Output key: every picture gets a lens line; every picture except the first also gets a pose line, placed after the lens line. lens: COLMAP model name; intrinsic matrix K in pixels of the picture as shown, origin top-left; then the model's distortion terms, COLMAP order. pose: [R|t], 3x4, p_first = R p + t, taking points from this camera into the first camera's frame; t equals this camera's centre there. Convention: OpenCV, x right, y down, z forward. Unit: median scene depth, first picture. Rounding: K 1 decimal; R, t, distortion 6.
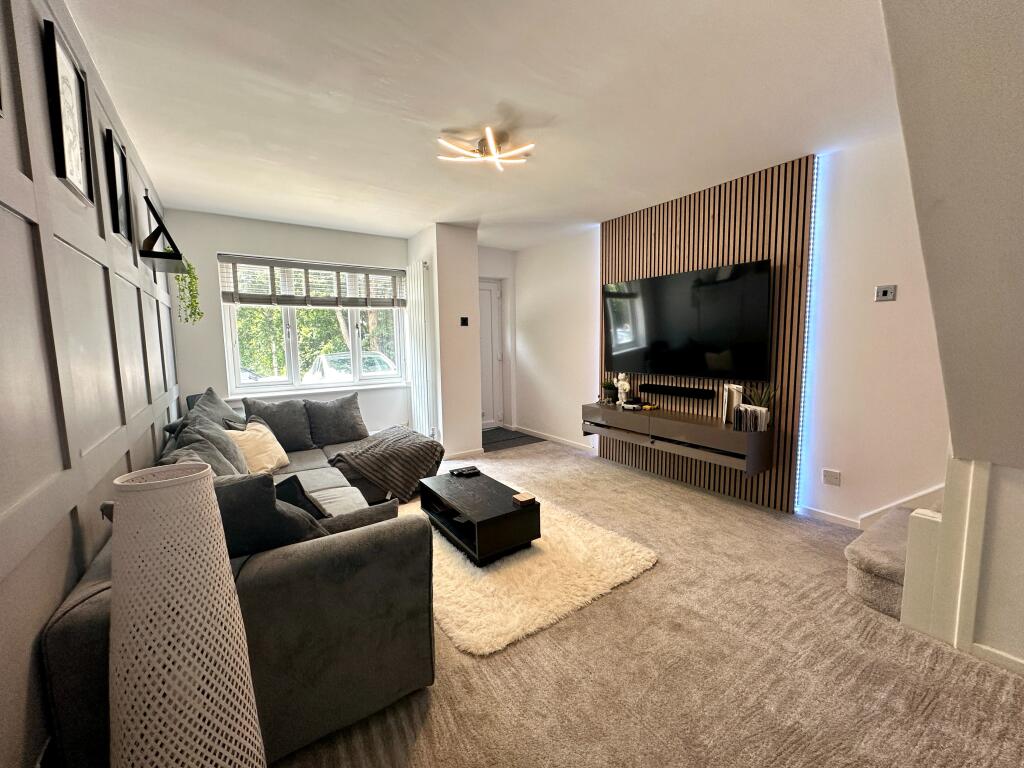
lens RADIAL K [[411.1, 0, 512.0], [0, 411.1, 384.0], [0, 0, 1]] dist [-0.002329, -0.000523]
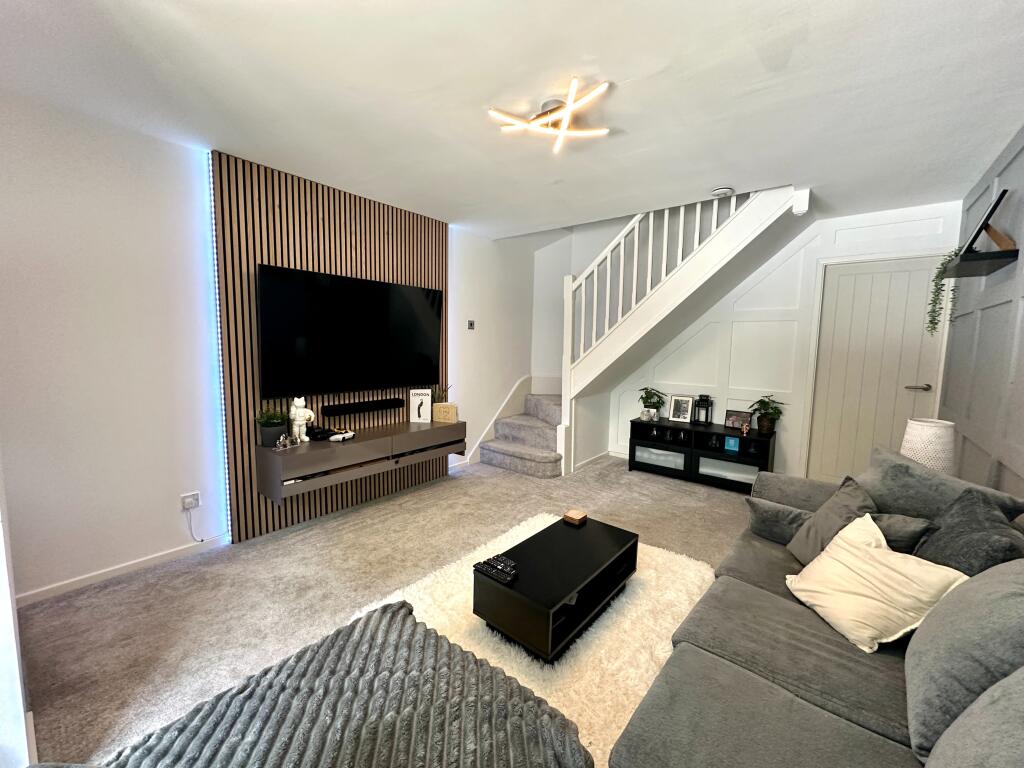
lens RADIAL K [[411.1, 0, 512.0], [0, 411.1, 384.0], [0, 0, 1]] dist [-0.002329, -0.000523]
pose [[-0.275604, -0.084658, 0.957536, -0.583352], [0.092429, 0.989165, 0.114058, -0.110645], [-0.956817, 0.119939, -0.264793, 0.943756]]
